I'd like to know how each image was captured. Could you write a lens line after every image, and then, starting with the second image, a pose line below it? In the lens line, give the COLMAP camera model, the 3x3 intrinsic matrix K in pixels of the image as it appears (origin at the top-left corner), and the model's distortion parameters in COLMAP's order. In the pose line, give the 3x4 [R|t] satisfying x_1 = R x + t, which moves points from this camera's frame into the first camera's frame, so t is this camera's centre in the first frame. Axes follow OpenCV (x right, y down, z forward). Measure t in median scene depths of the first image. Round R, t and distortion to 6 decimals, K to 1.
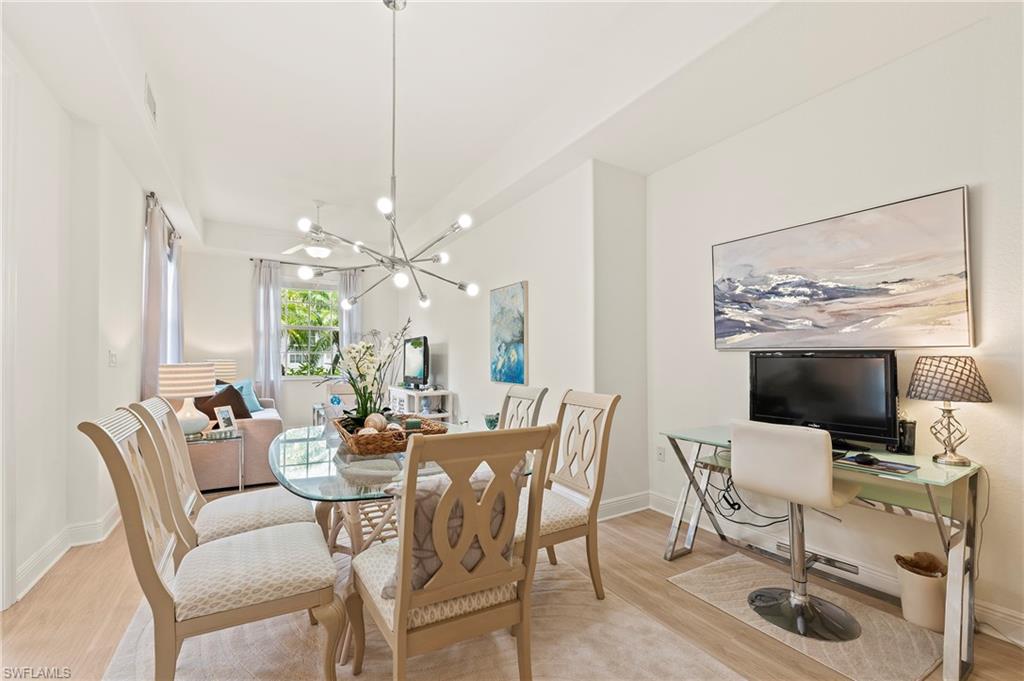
lens RADIAL K [[438.9, 0, 512.9], [0, 438.9, 360.7], [0, 0, 1]] dist [0.000103, -0.000057]
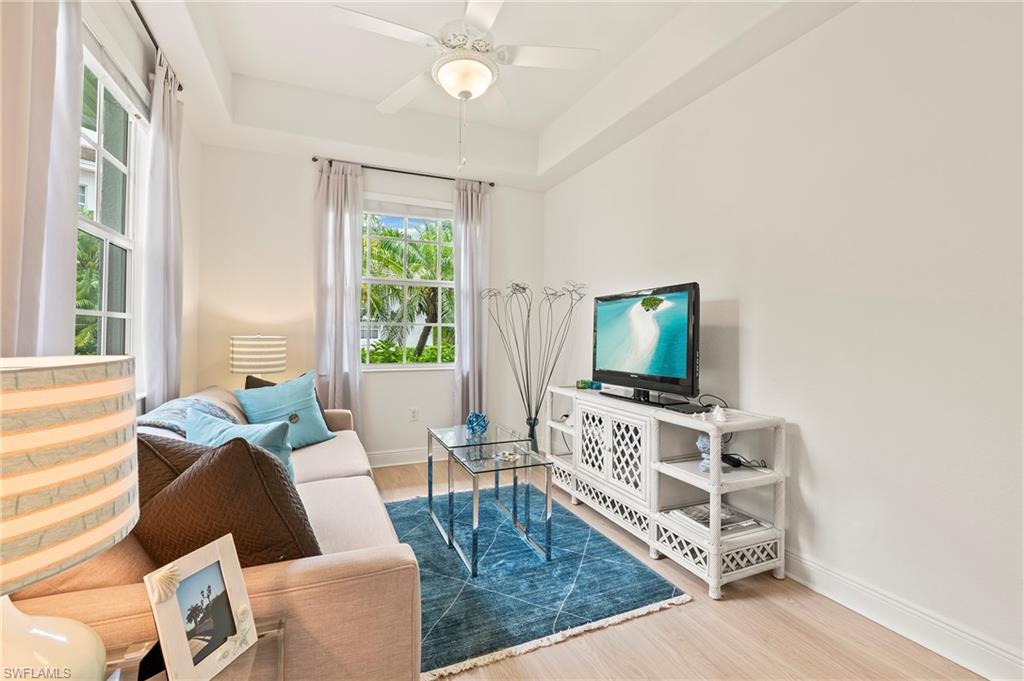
lens RADIAL K [[452.0, 0, 510.7], [0, 452.0, 325.8], [0, 0, 1]] dist [0.000307, 0.000003]
pose [[0.992580, -0.000020, -0.121593, -0.275348], [-0.002519, 0.999782, -0.020729, -0.003420], [0.121567, 0.020882, 0.992364, 0.459371]]
